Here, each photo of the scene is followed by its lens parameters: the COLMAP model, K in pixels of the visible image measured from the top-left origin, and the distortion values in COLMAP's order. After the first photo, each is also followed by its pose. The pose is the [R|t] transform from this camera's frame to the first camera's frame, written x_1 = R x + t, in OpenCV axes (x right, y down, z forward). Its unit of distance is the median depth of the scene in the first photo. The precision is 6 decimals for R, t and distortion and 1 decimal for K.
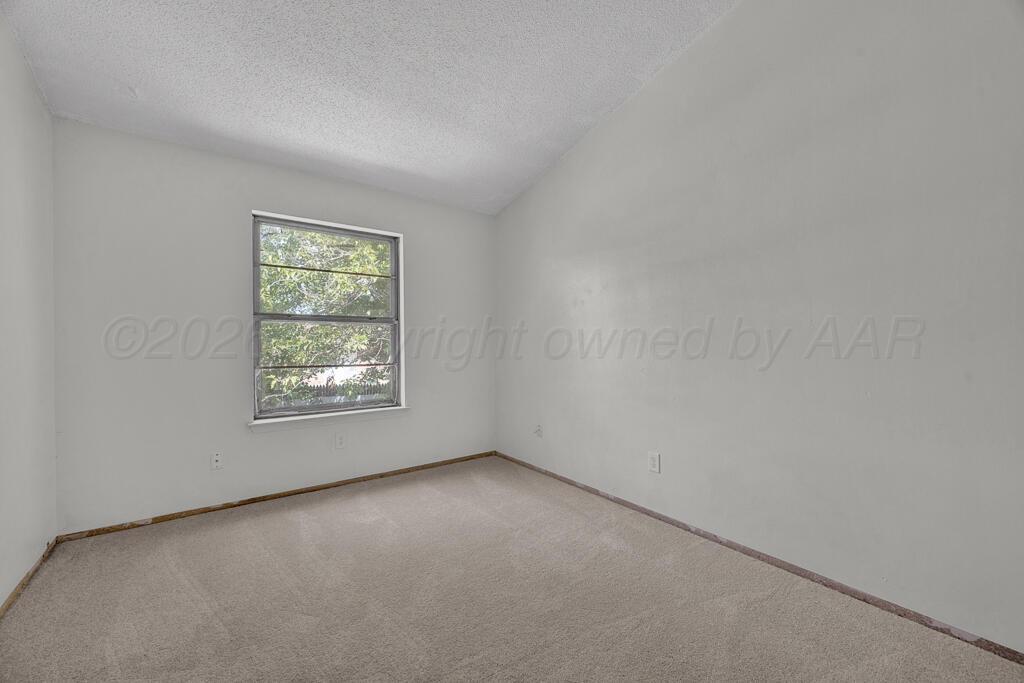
lens RADIAL K [[401.4, 0, 513.6], [0, 401.4, 345.1], [0, 0, 1]] dist [0.000590, 0.000092]
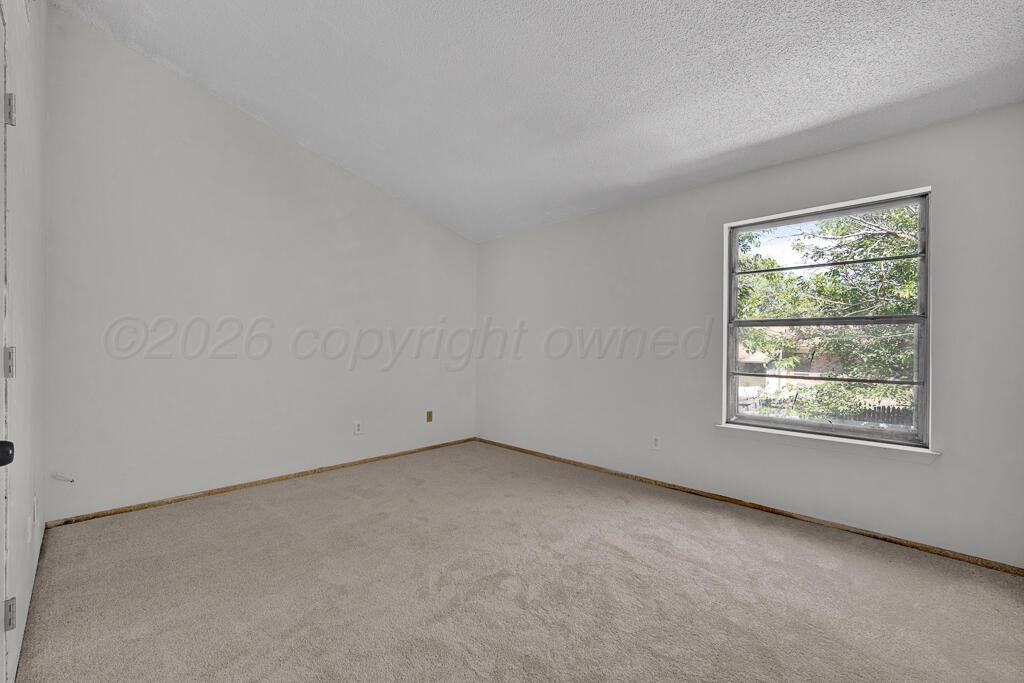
lens RADIAL K [[422.6, 0, 513.6], [0, 422.6, 343.6], [0, 0, 1]] dist [0.000300, -0.000106]
pose [[0.186783, 0.009833, -0.982352, 0.292356], [-0.030512, 0.999526, 0.004203, -0.002342], [0.981927, 0.029189, 0.186994, 0.225189]]
